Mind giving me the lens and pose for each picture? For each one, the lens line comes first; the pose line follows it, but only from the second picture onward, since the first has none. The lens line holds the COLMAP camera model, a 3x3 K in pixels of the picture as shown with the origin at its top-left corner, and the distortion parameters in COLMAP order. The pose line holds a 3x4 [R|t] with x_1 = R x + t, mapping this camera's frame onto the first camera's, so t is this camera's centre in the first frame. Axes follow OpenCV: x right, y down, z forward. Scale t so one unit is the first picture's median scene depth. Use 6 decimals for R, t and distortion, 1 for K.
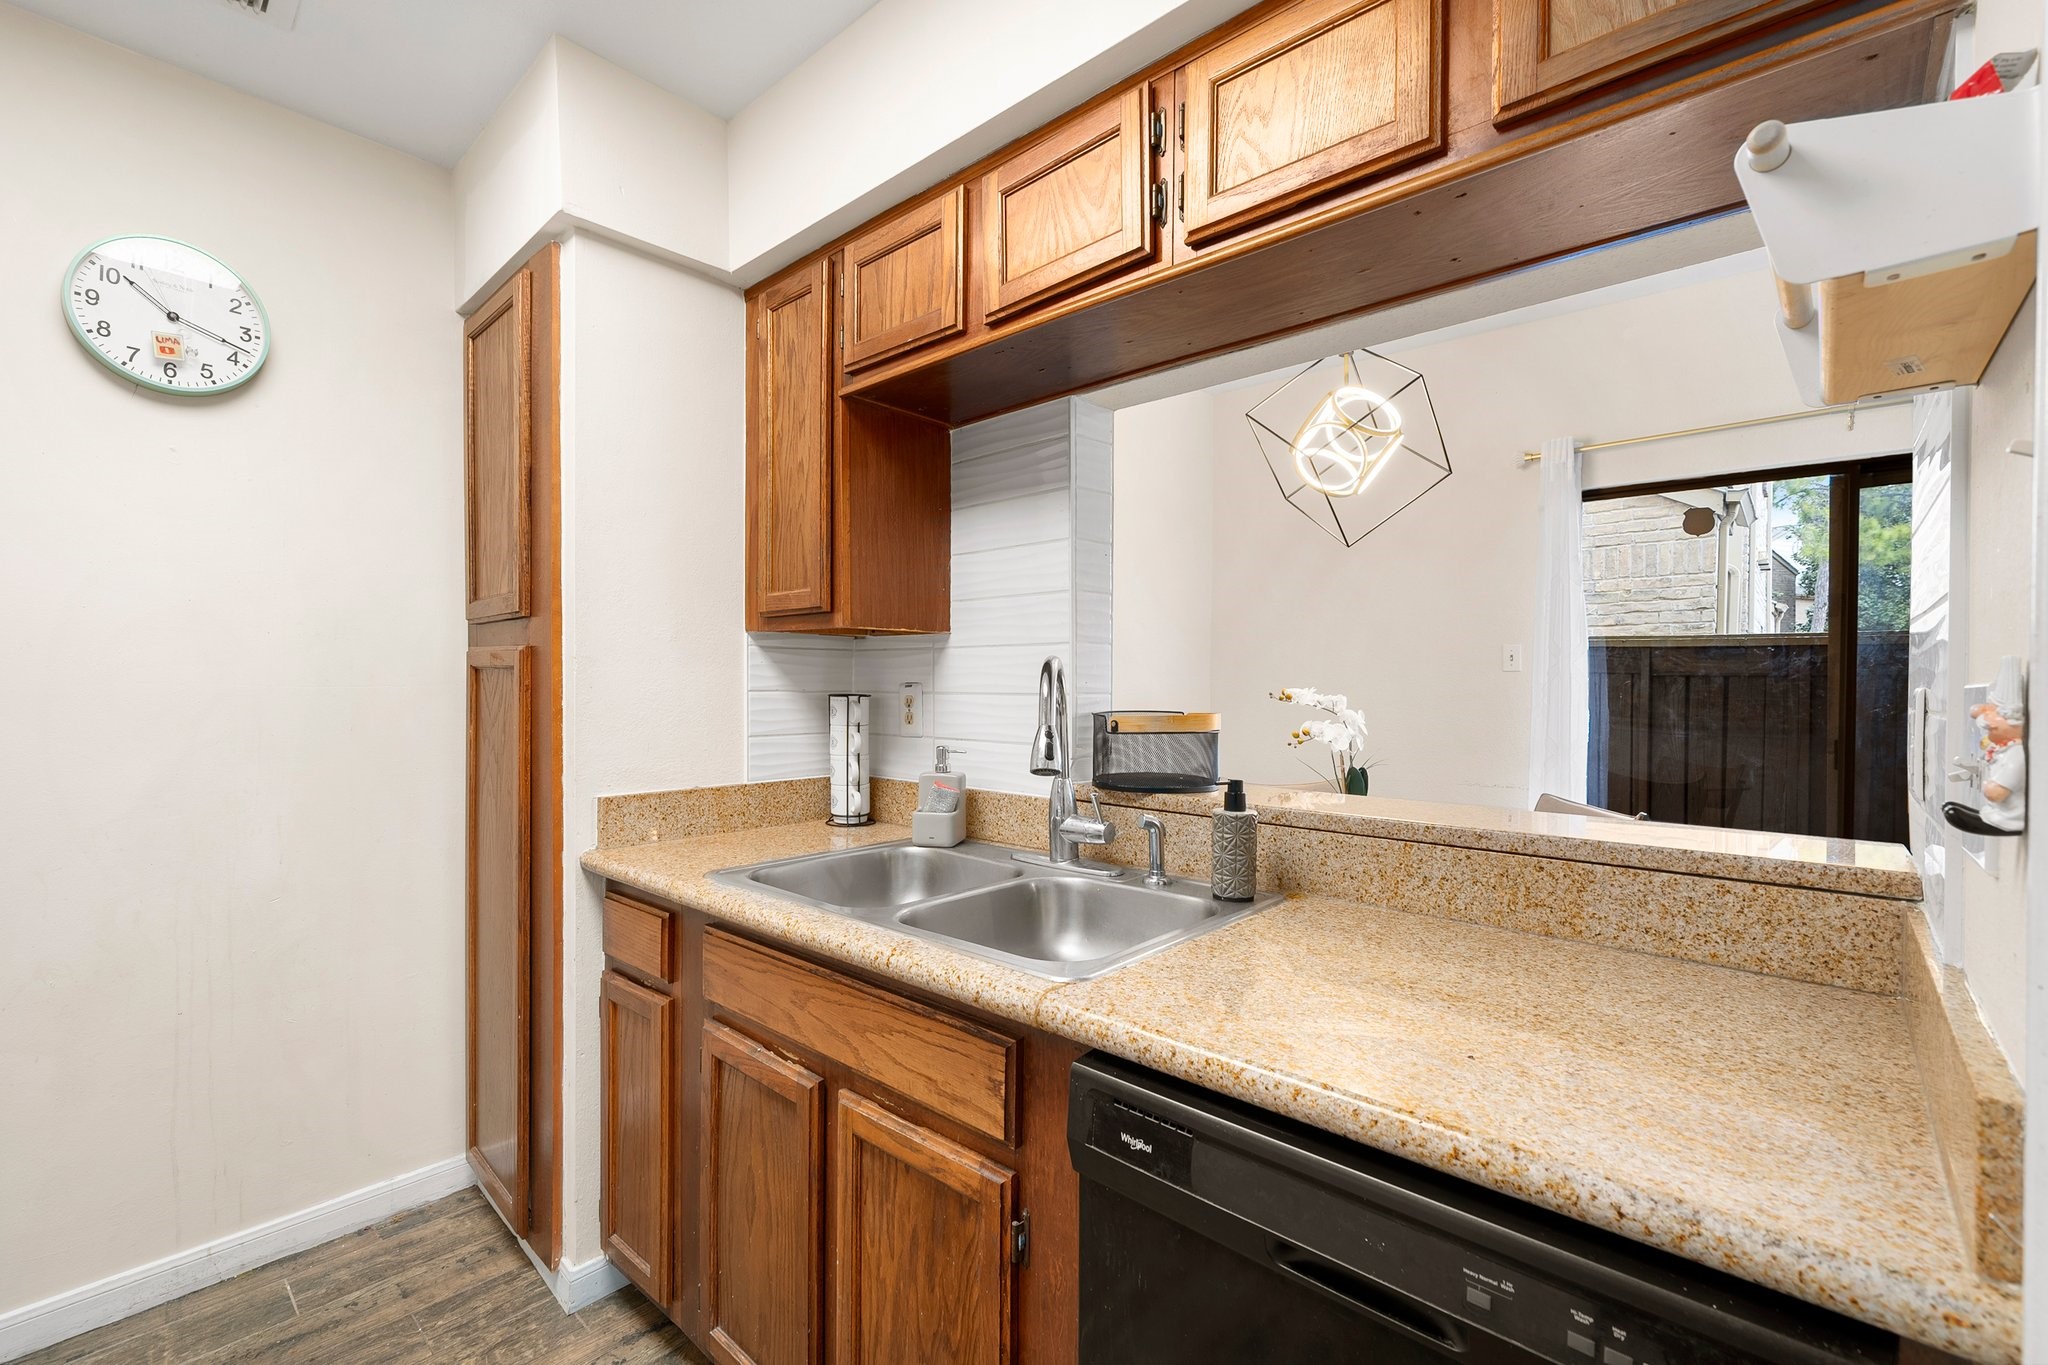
lens RADIAL K [[876.6, 0, 1015.3], [0, 876.6, 687.2], [0, 0, 1]] dist [-0.005750, -0.001390]
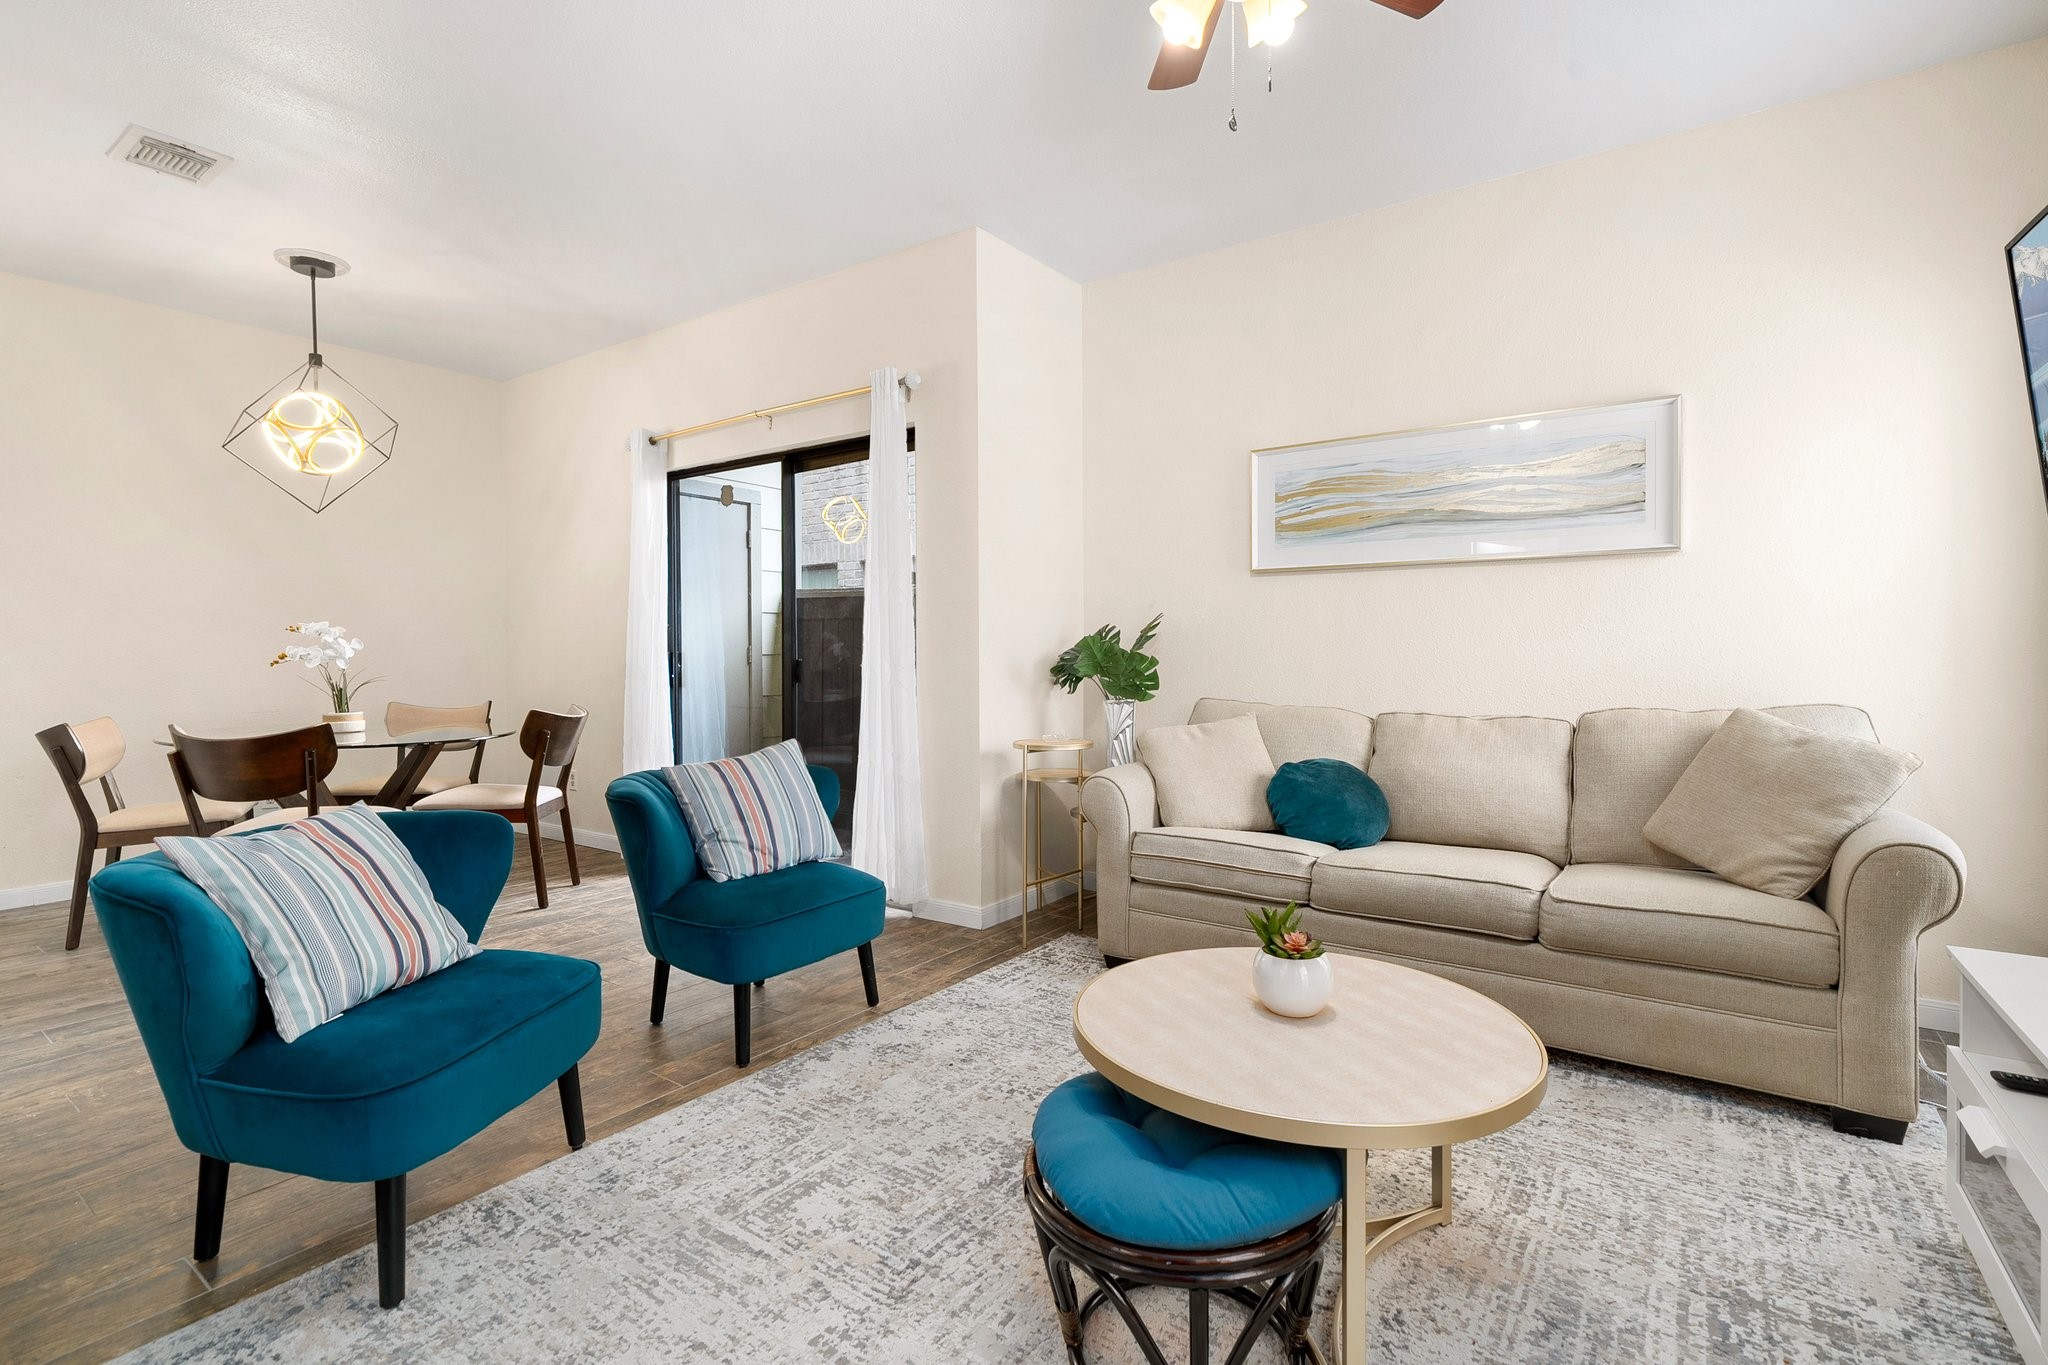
lens RADIAL K [[938.3, 0, 1021.3], [0, 938.3, 665.6], [0, 0, 1]] dist [0.000979, 0.000001]
pose [[0.991720, -0.017021, 0.127286, 0.939937], [0.017282, 0.999850, -0.000946, 0.067685], [-0.127251, 0.003138, 0.991866, -0.413252]]
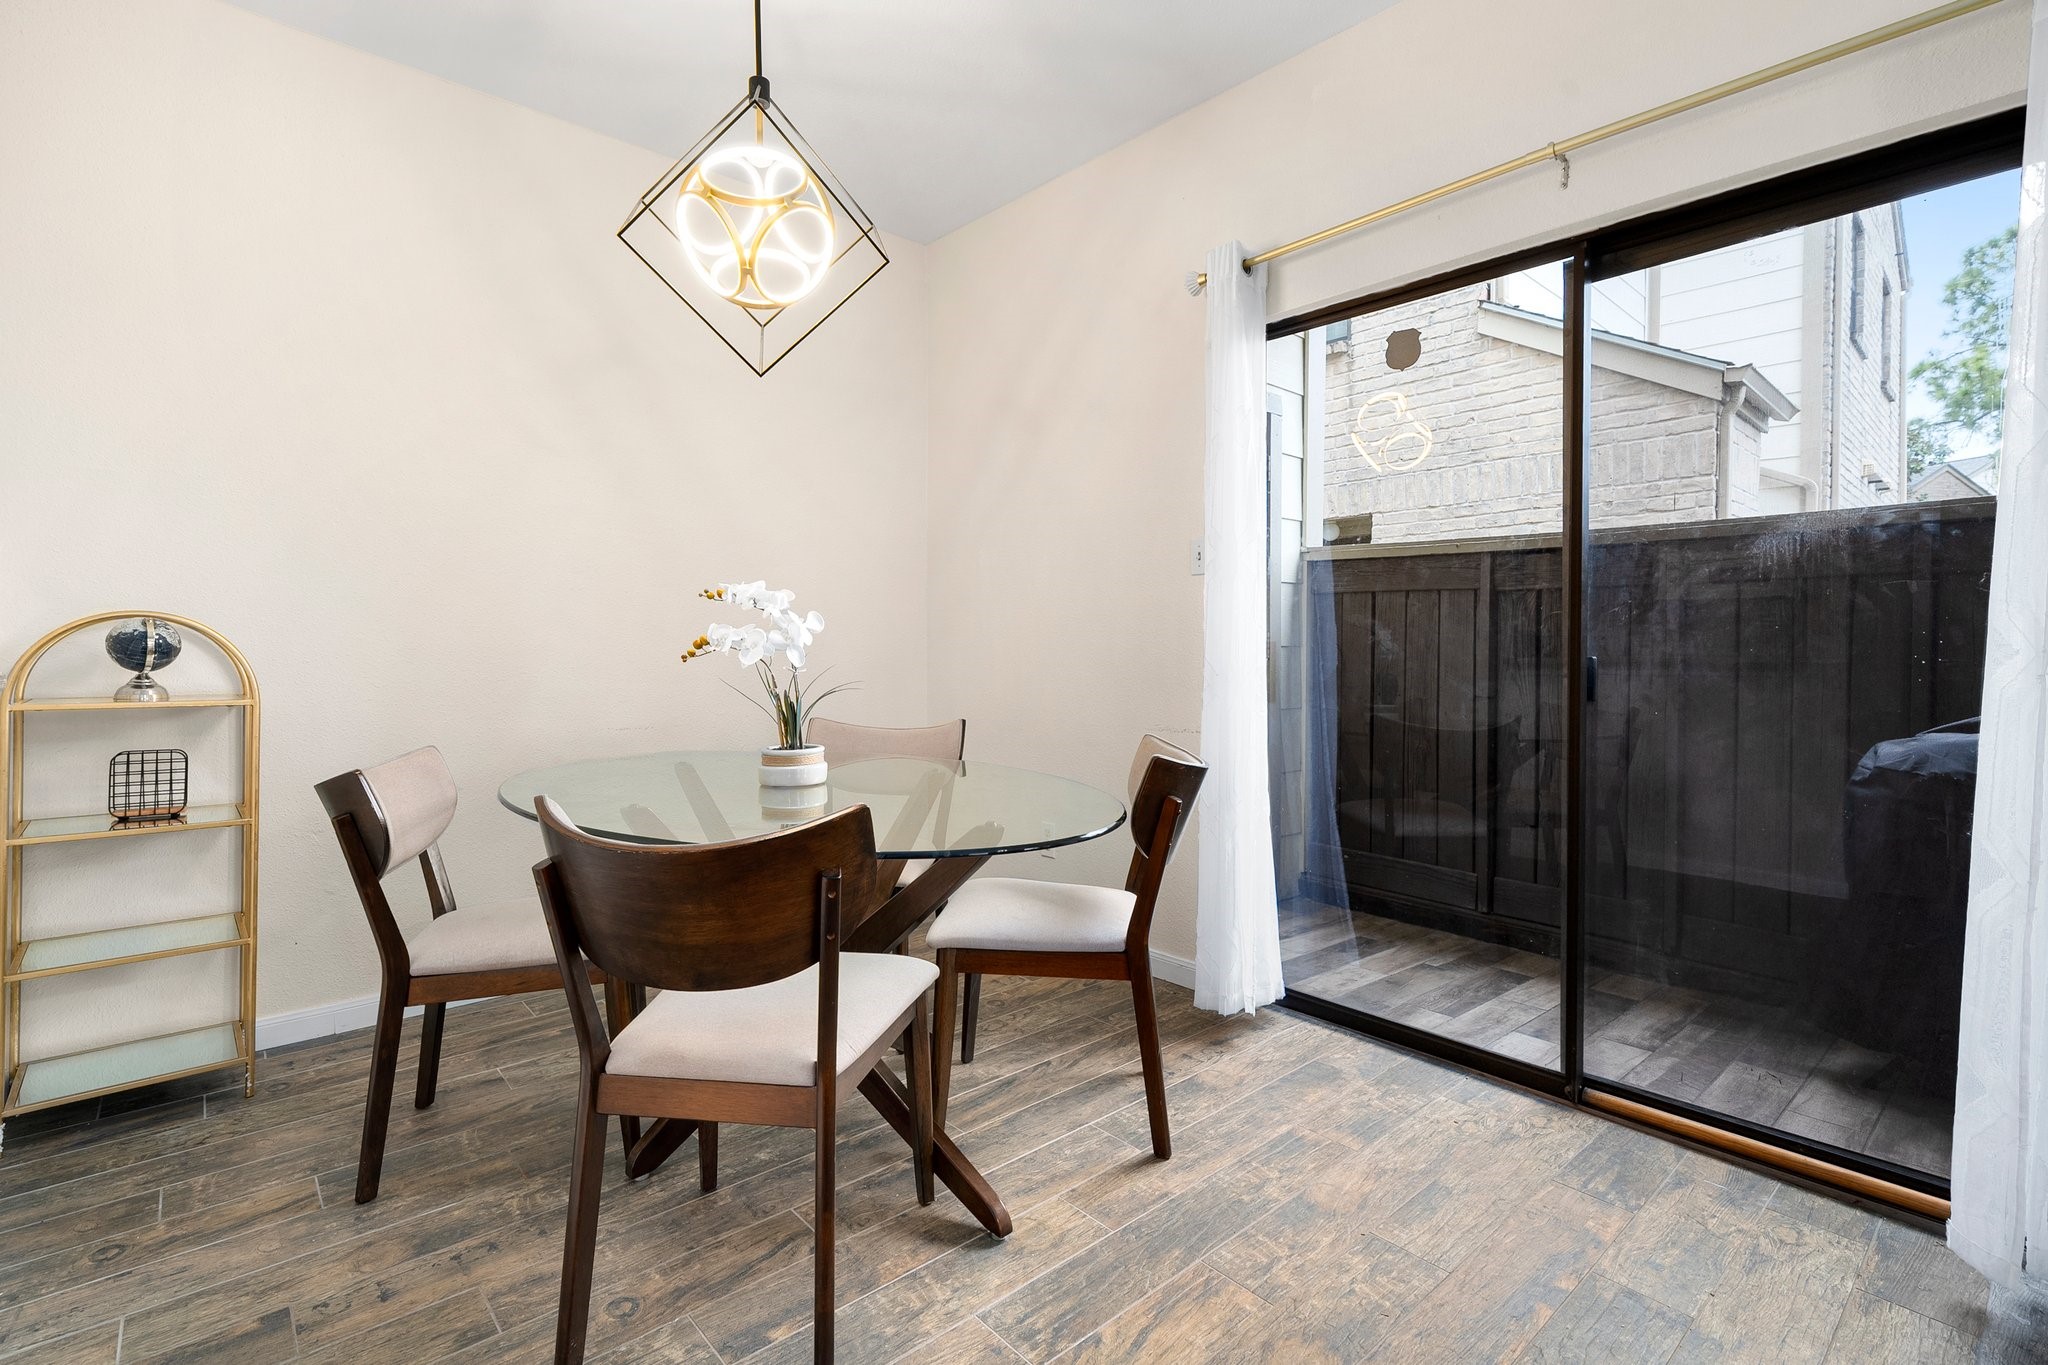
lens RADIAL K [[941.3, 0, 1035.2], [0, 941.3, 661.4], [0, 0, 1]] dist [0.003947, 0.000528]
pose [[0.995583, -0.008880, -0.093460, 0.503099], [0.008919, 0.999960, 0.000001, 0.054657], [0.093456, -0.000835, 0.995623, 0.191189]]
